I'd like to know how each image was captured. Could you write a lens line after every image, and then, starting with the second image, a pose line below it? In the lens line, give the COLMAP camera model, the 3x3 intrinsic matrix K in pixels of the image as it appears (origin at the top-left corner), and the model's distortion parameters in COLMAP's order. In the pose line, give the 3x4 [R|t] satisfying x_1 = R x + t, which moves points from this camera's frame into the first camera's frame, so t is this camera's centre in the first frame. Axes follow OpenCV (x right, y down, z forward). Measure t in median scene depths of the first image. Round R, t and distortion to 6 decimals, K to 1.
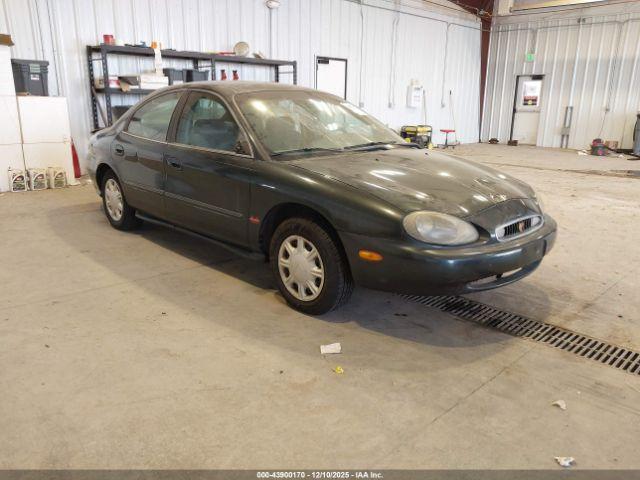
lens RADIAL K [[502.0, 0, 321.4], [0, 502.0, 240.0], [0, 0, 1]] dist [-0.015200, 0.015948]
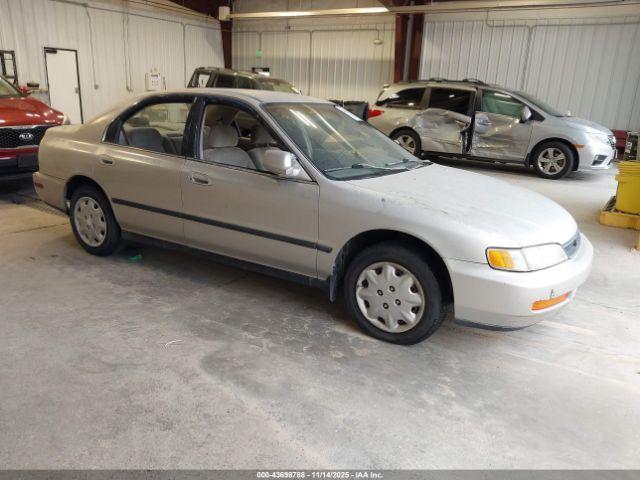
lens RADIAL K [[502.0, 0, 322.8], [0, 502.0, 234.8], [0, 0, 1]] dist [-0.015200, 0.015948]
pose [[0.970834, -0.038555, 0.236632, 0.415095], [0.035227, 0.999212, 0.018277, 0.127706], [-0.237150, -0.009408, 0.971427, -0.464769]]
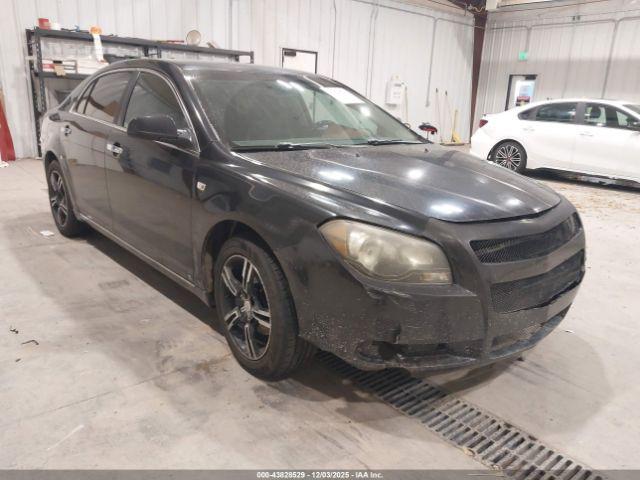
lens RADIAL K [[502.0, 0, 317.9], [0, 502.0, 242.5], [0, 0, 1]] dist [-0.015200, 0.015948]
pose [[0.997118, 0.043829, -0.061928, 0.159369], [-0.043518, 0.999032, 0.006361, 0.006957], [0.062147, -0.003647, 0.998060, 0.023055]]
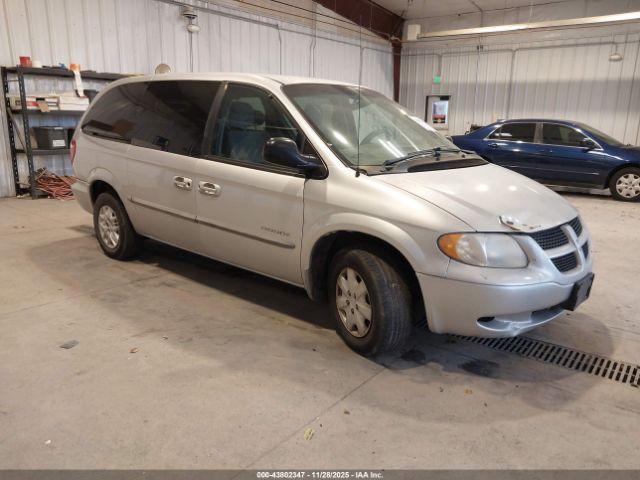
lens RADIAL K [[502.0, 0, 321.0], [0, 502.0, 238.6], [0, 0, 1]] dist [-0.015200, 0.015948]
pose [[0.989344, -0.035311, 0.141248, 0.003283], [0.040208, 0.998680, -0.031965, 0.005768], [-0.139933, 0.037304, 0.989458, -0.041792]]
